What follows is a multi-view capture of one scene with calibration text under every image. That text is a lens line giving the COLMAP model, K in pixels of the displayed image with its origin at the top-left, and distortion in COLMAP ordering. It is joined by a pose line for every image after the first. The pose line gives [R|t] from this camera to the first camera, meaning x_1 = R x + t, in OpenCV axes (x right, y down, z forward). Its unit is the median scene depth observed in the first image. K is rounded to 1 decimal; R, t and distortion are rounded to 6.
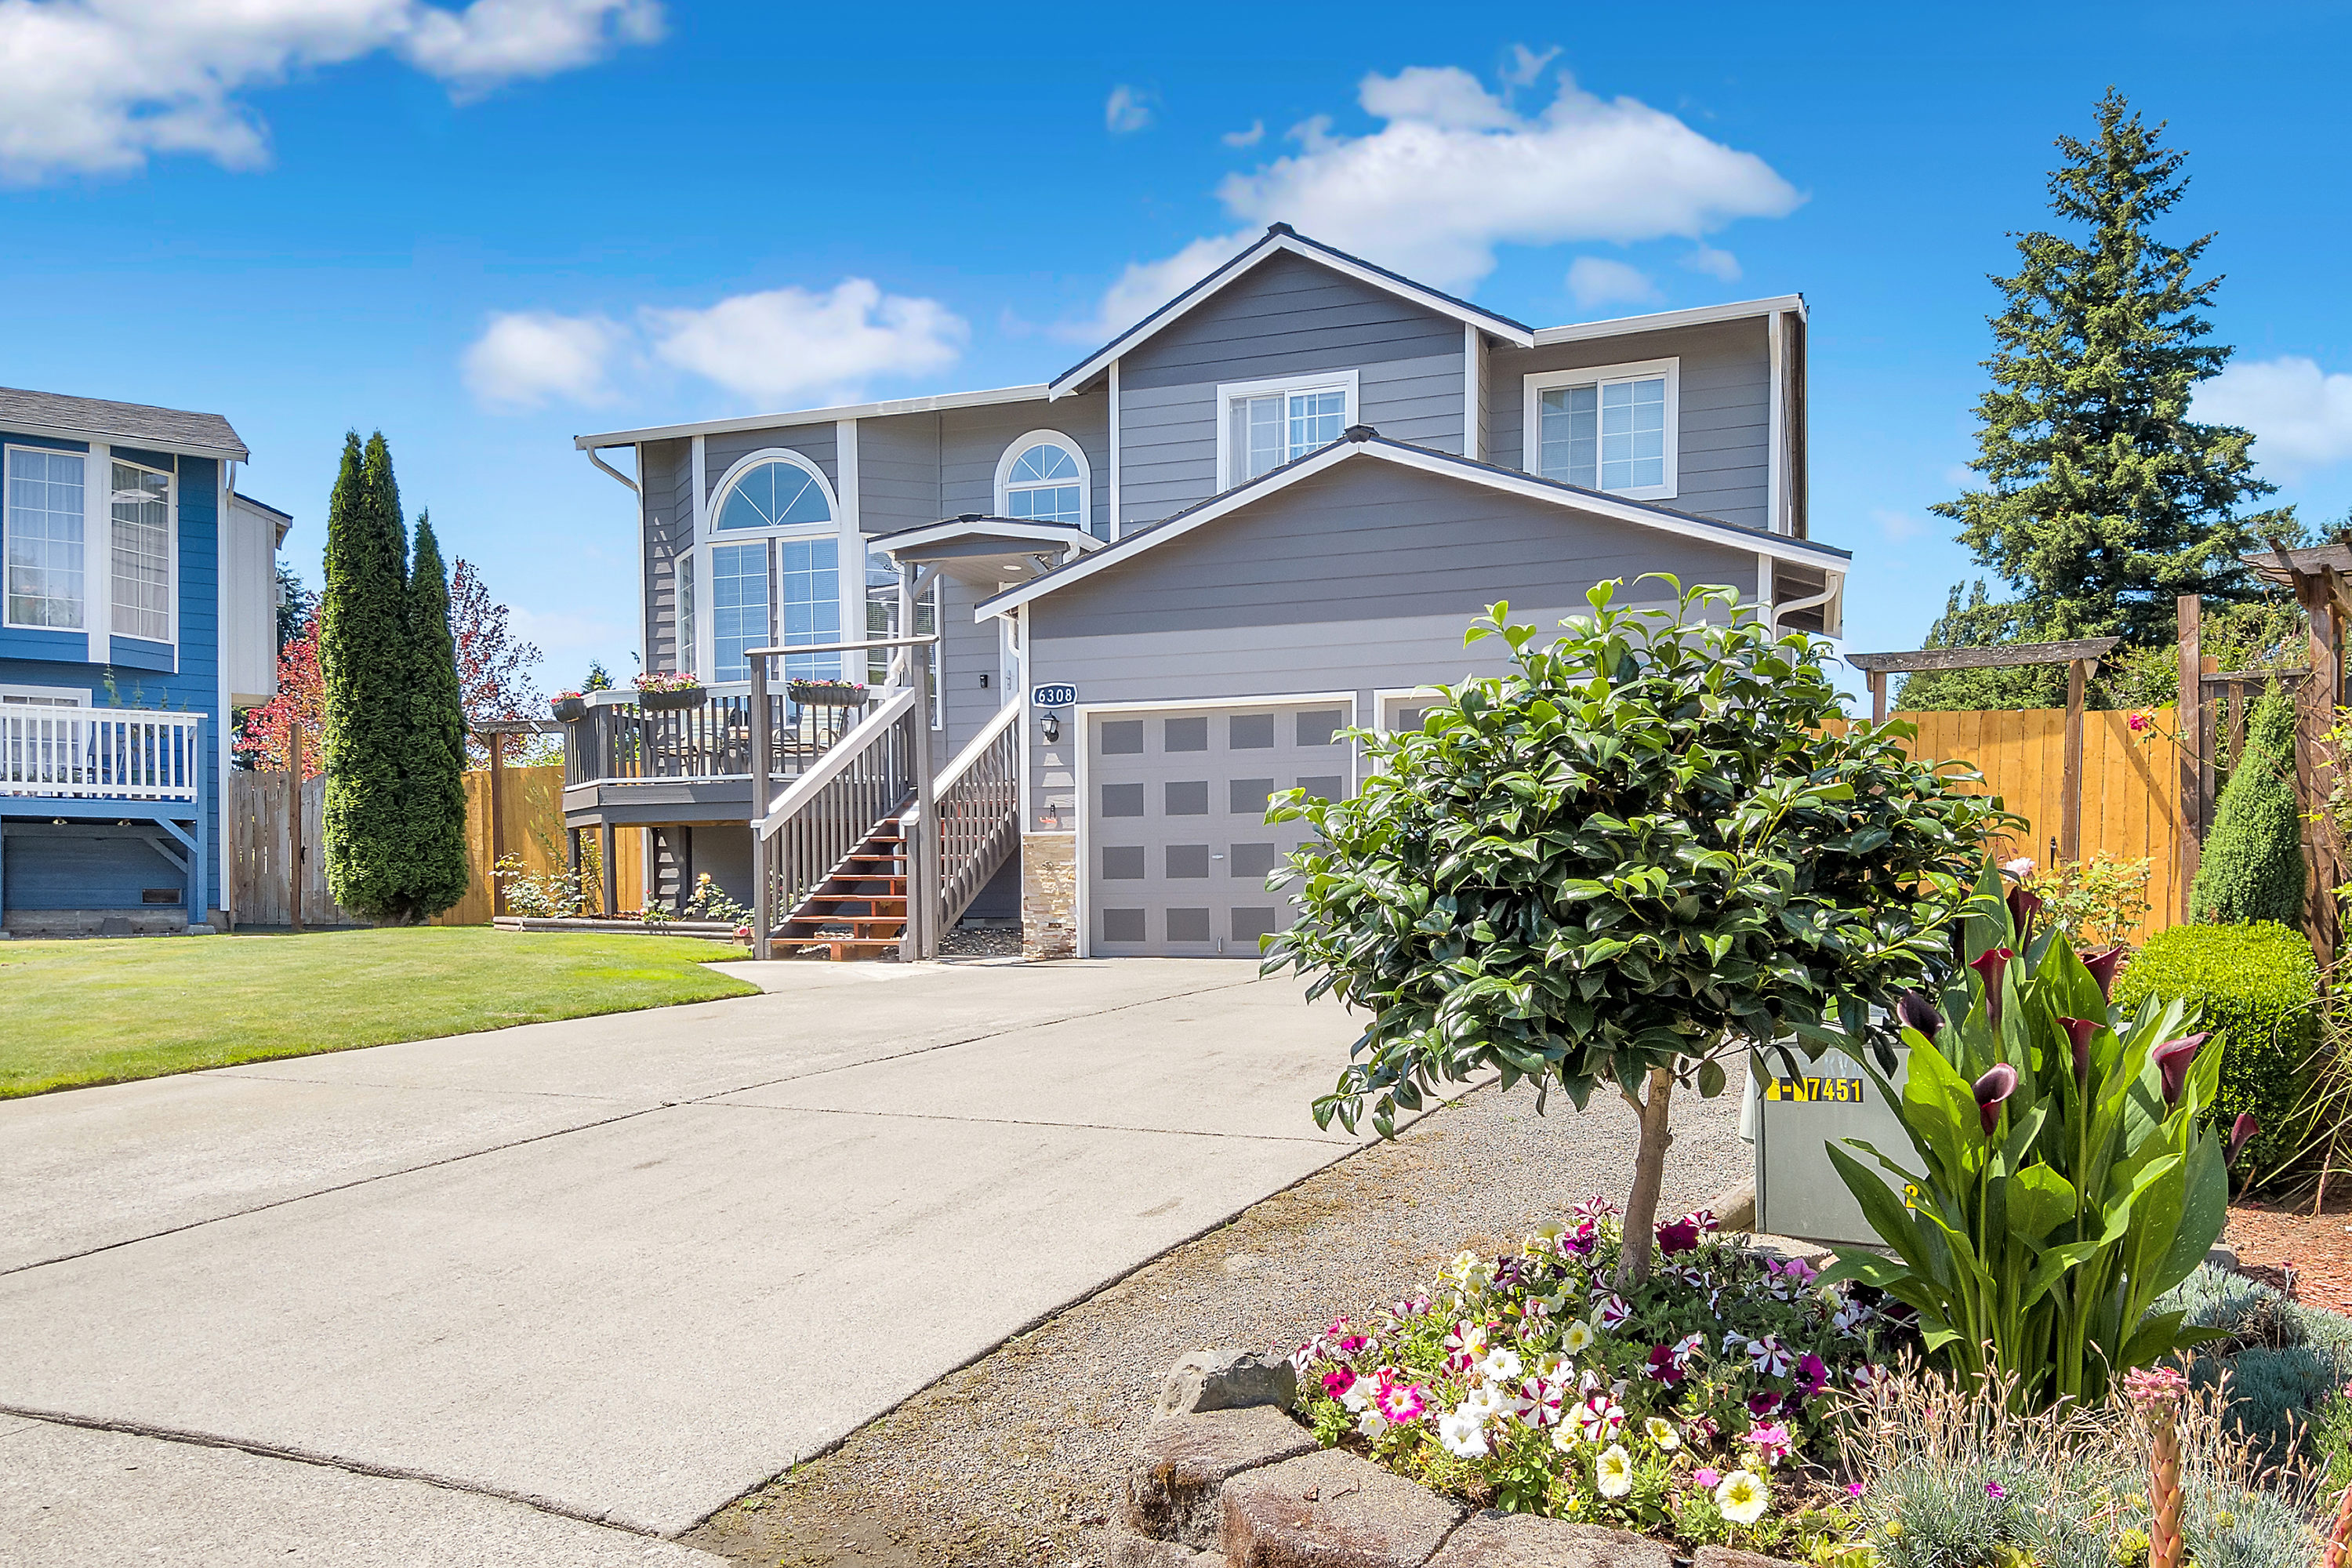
lens RADIAL K [[1434.9, 0, 1302.6], [0, 1434.9, 928.2], [0, 0, 1]] dist [0.069210, -0.075892]
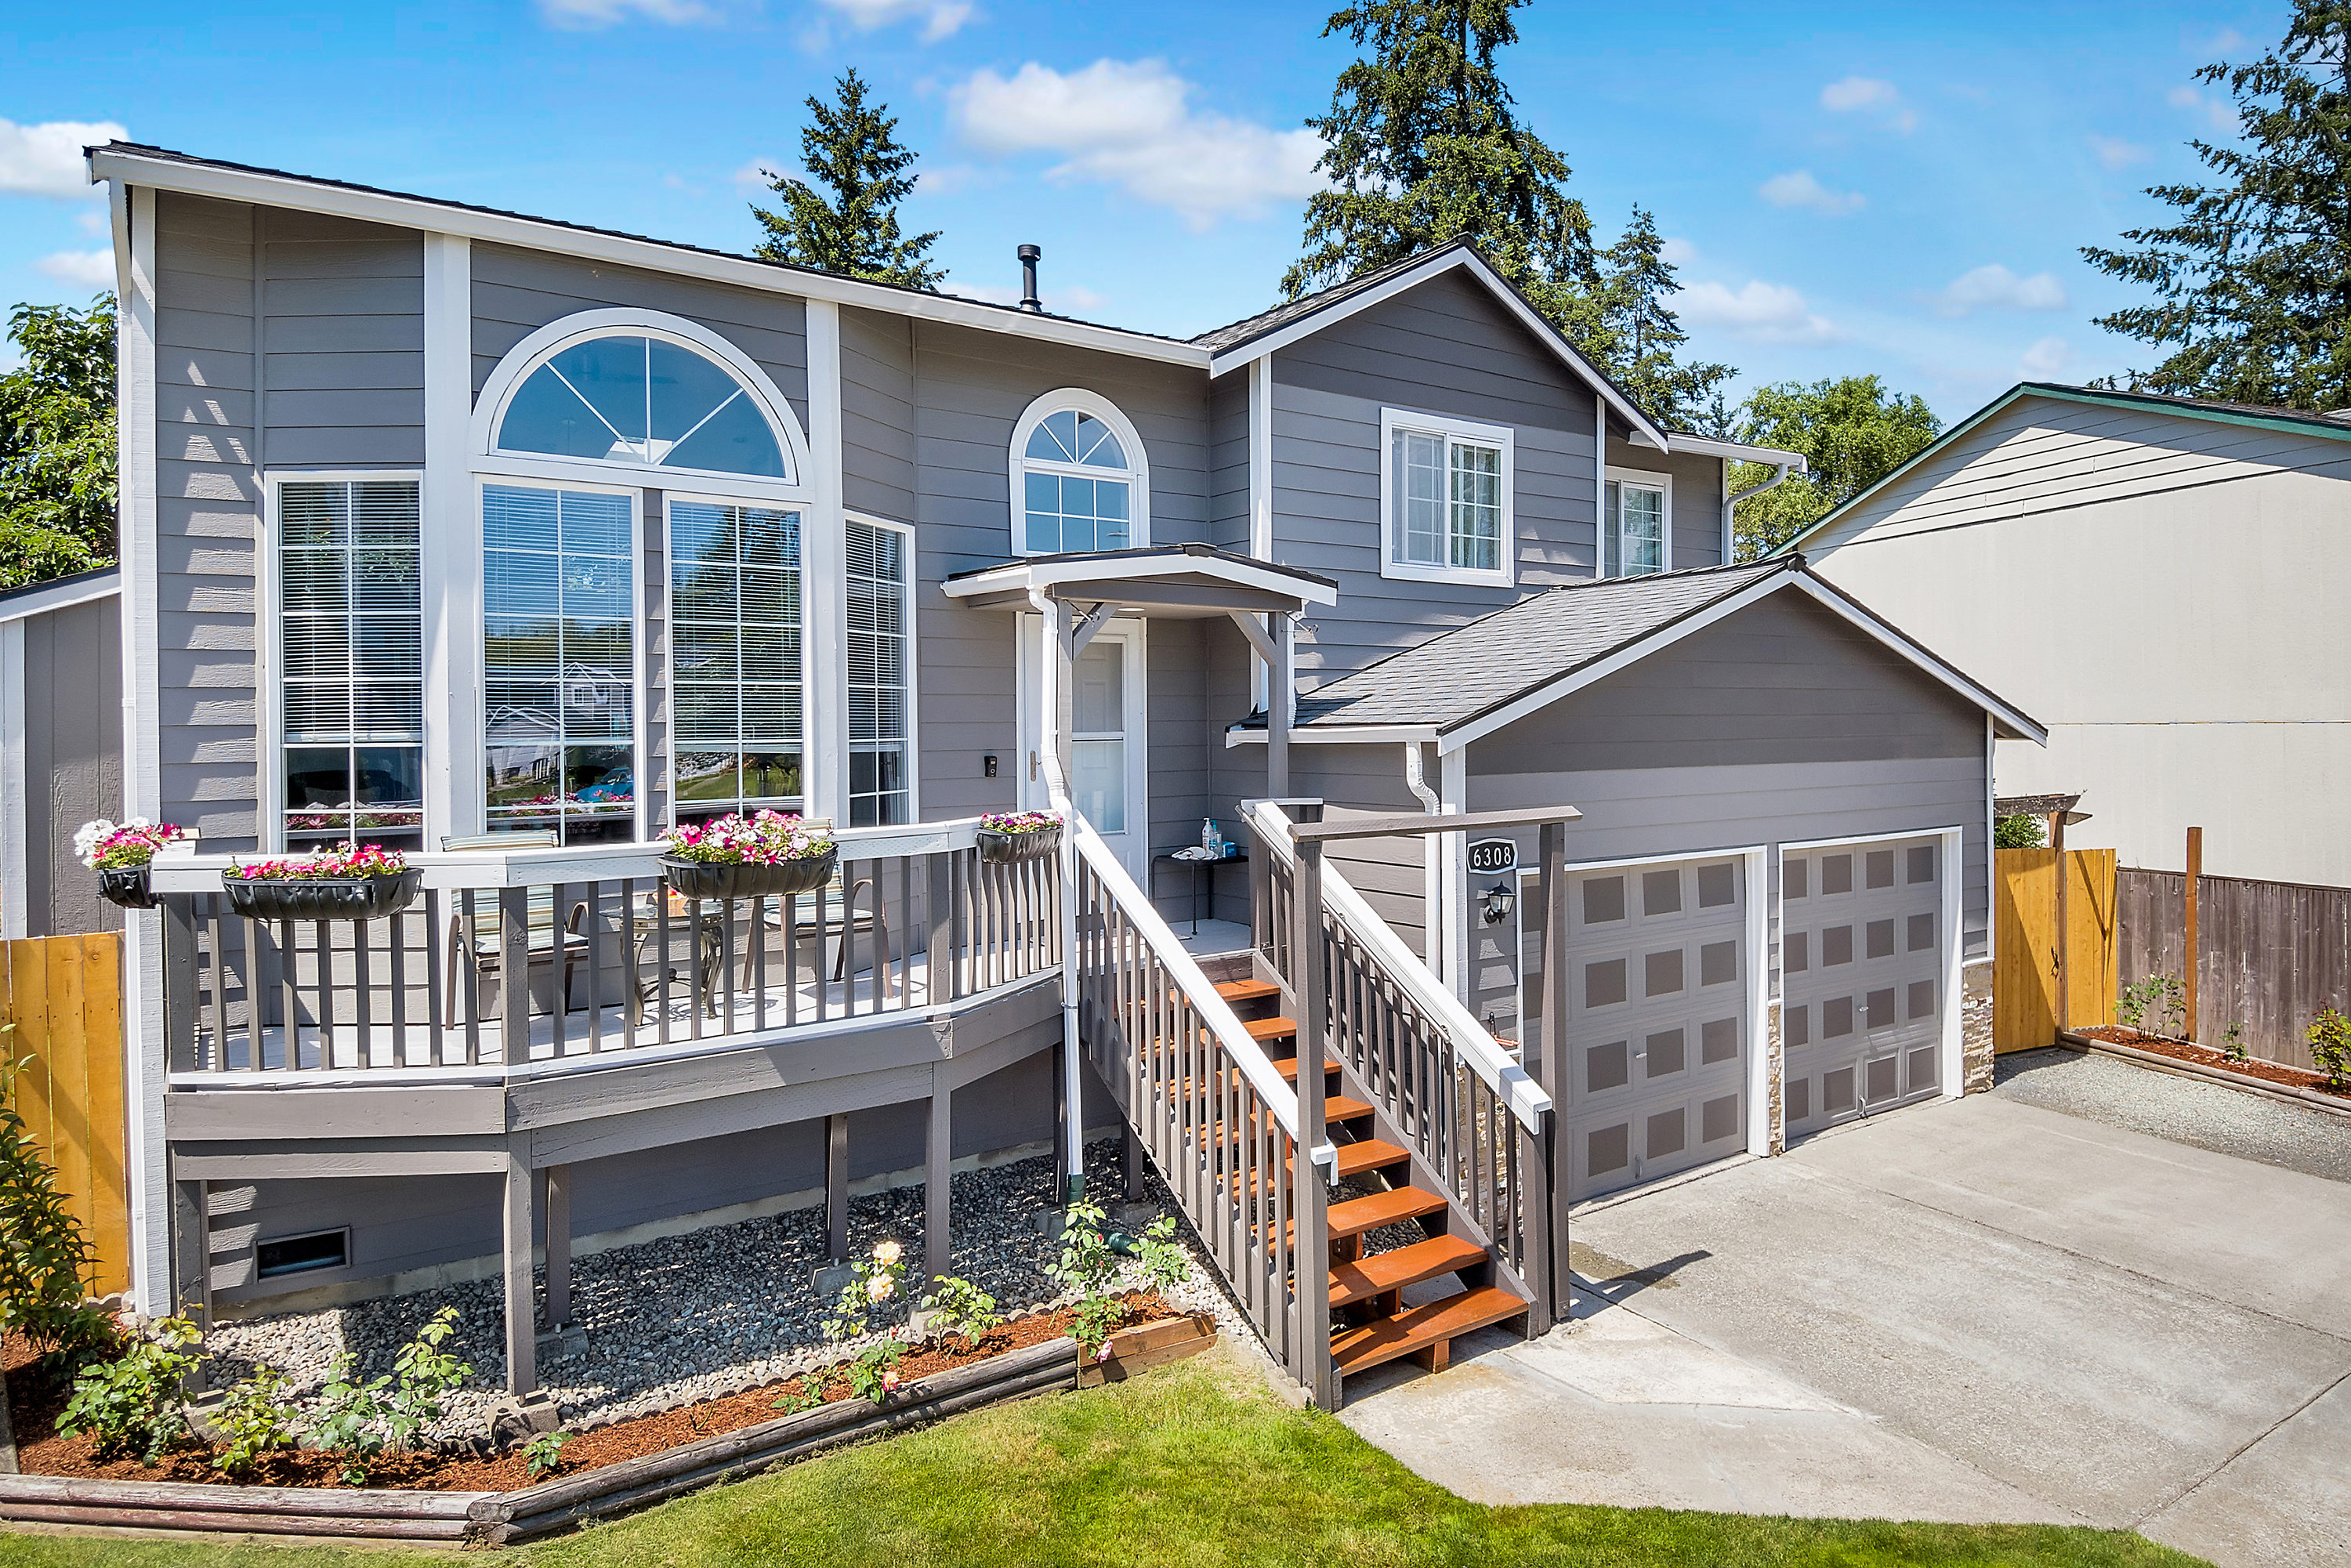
lens RADIAL K [[1395.3, 0, 1187.6], [0, 1395.3, 731.5], [0, 0, 1]] dist [0.090179, -0.116958]
pose [[0.612535, -0.006232, 0.790419, -0.617249], [0.029935, 0.999434, -0.015318, -0.167702], [-0.789877, 0.033043, 0.612375, 0.543835]]
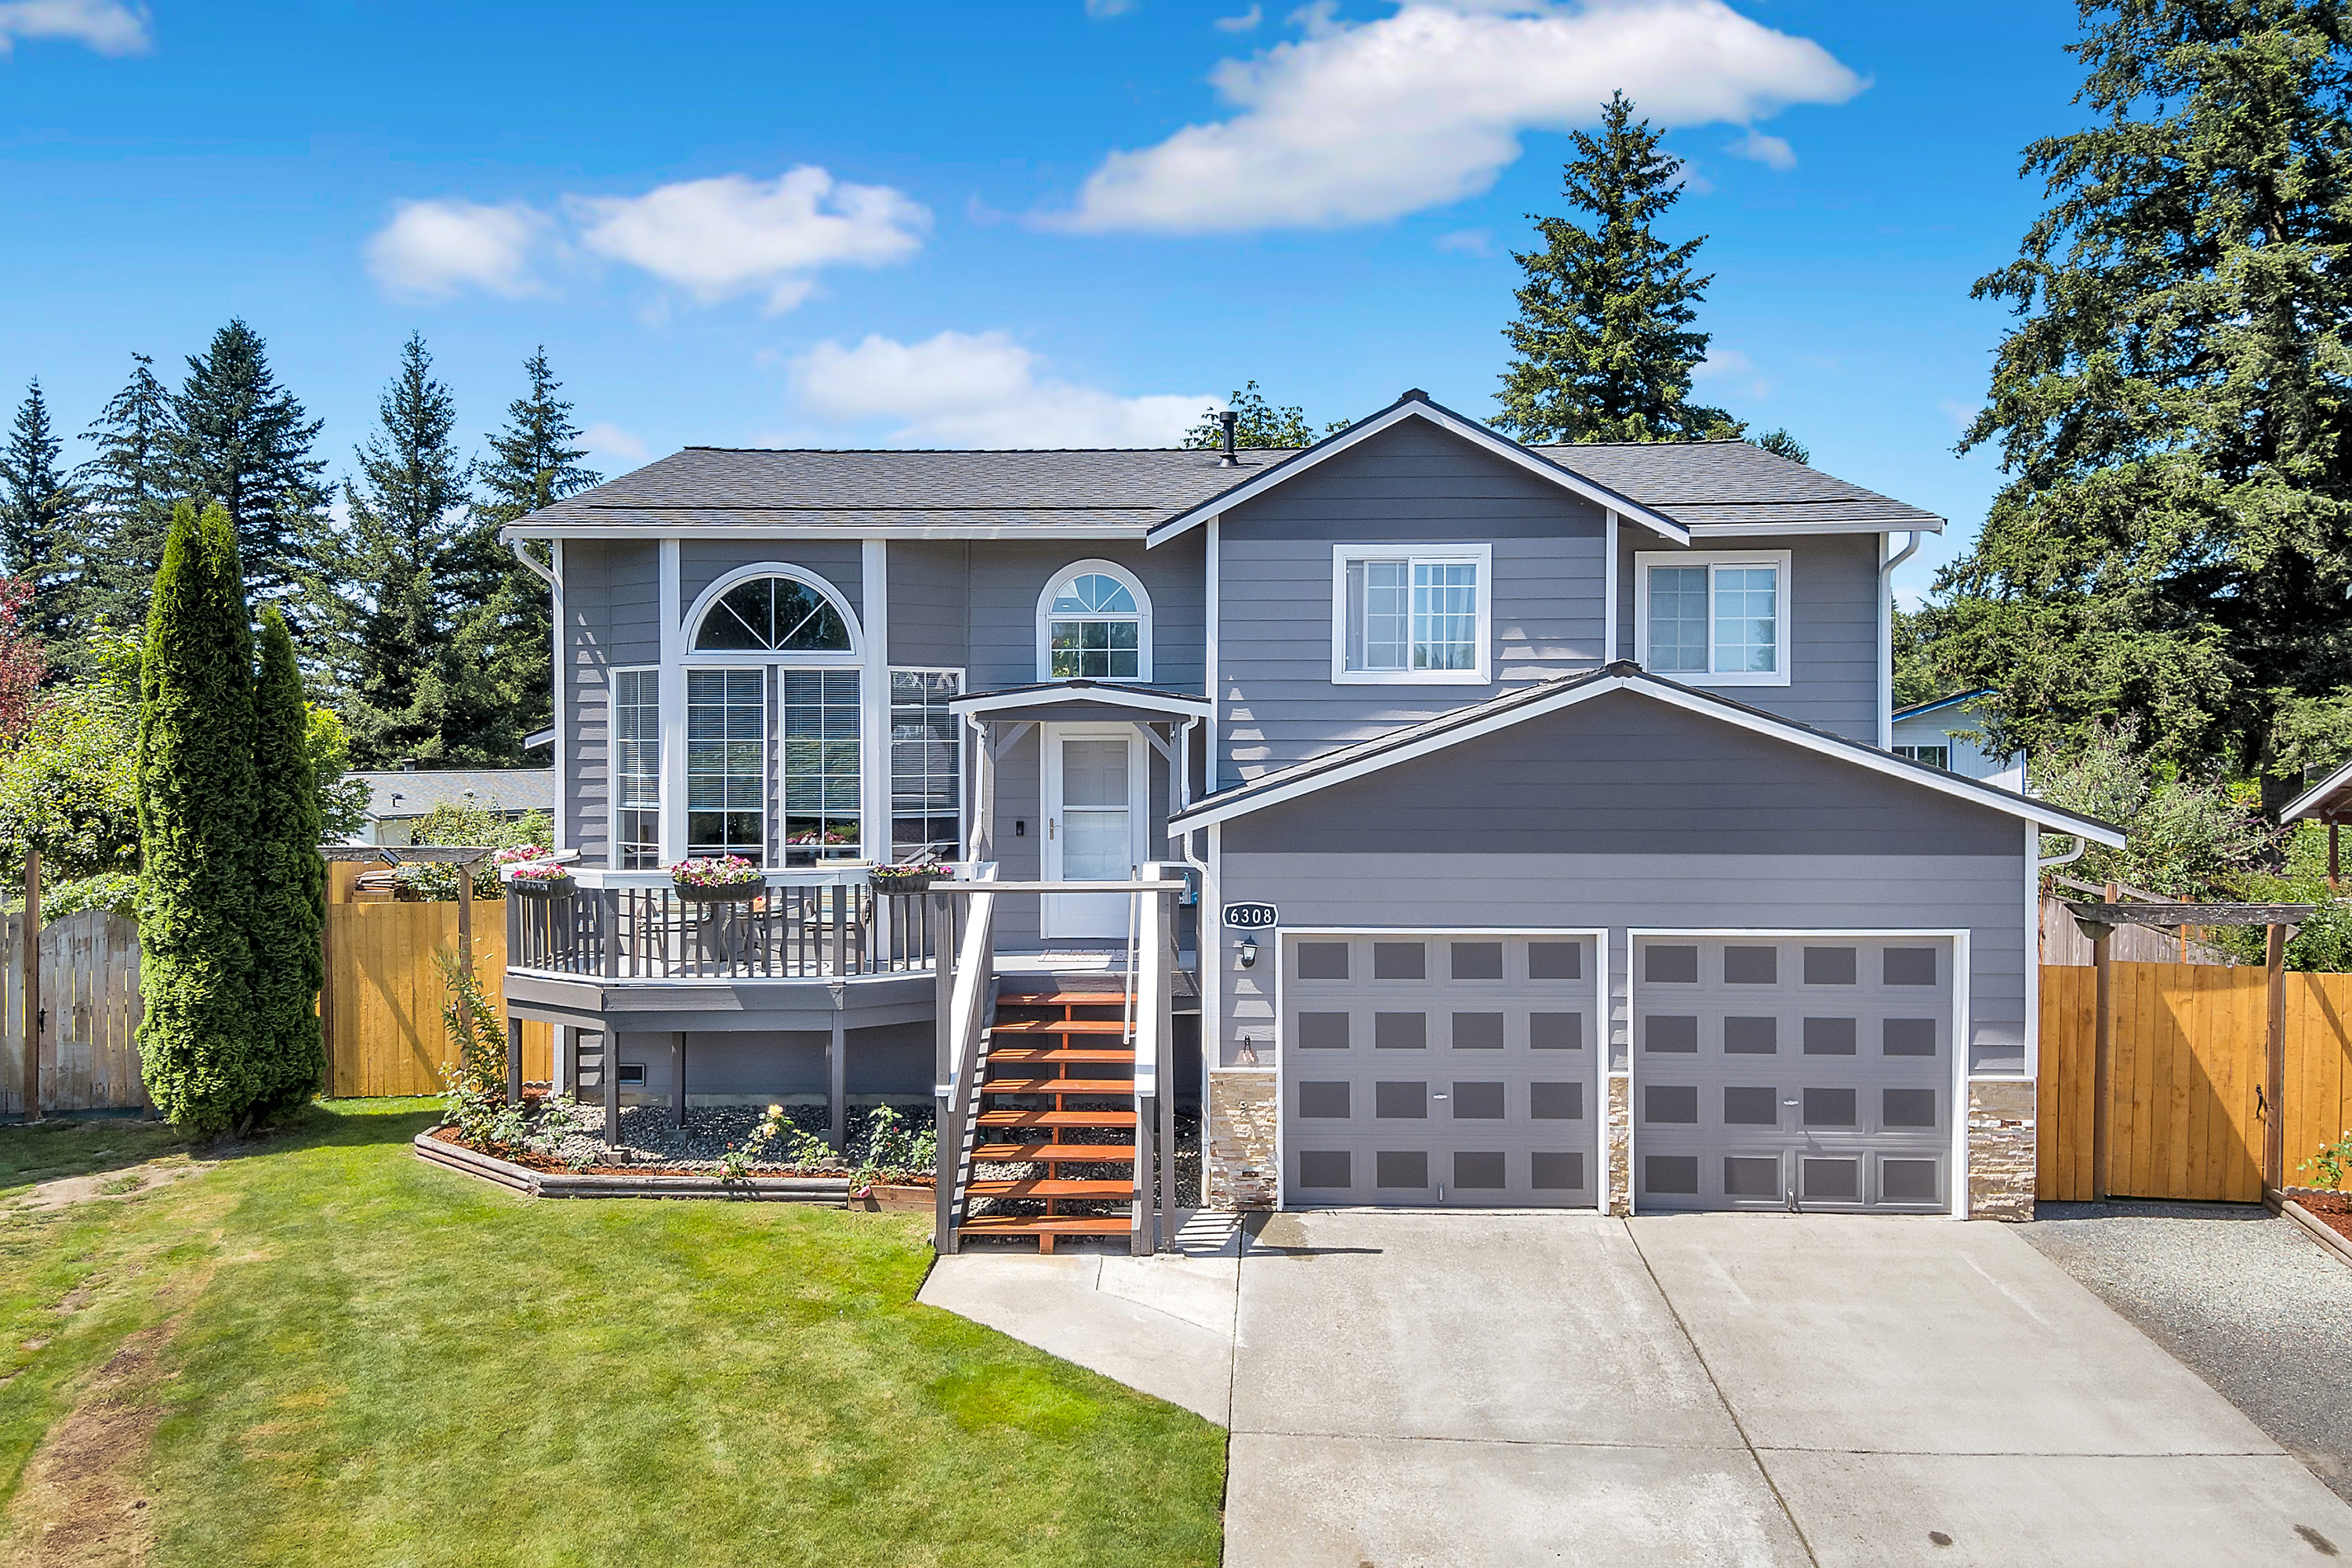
lens RADIAL K [[1440.6, 0, 1136.6], [0, 1440.6, 757.1], [0, 0, 1]] dist [0.091688, -0.112381]
pose [[0.964457, -0.000500, 0.264240, -0.372190], [0.006960, 0.999699, -0.023513, -0.186509], [-0.264149, 0.024516, 0.964170, 0.113282]]
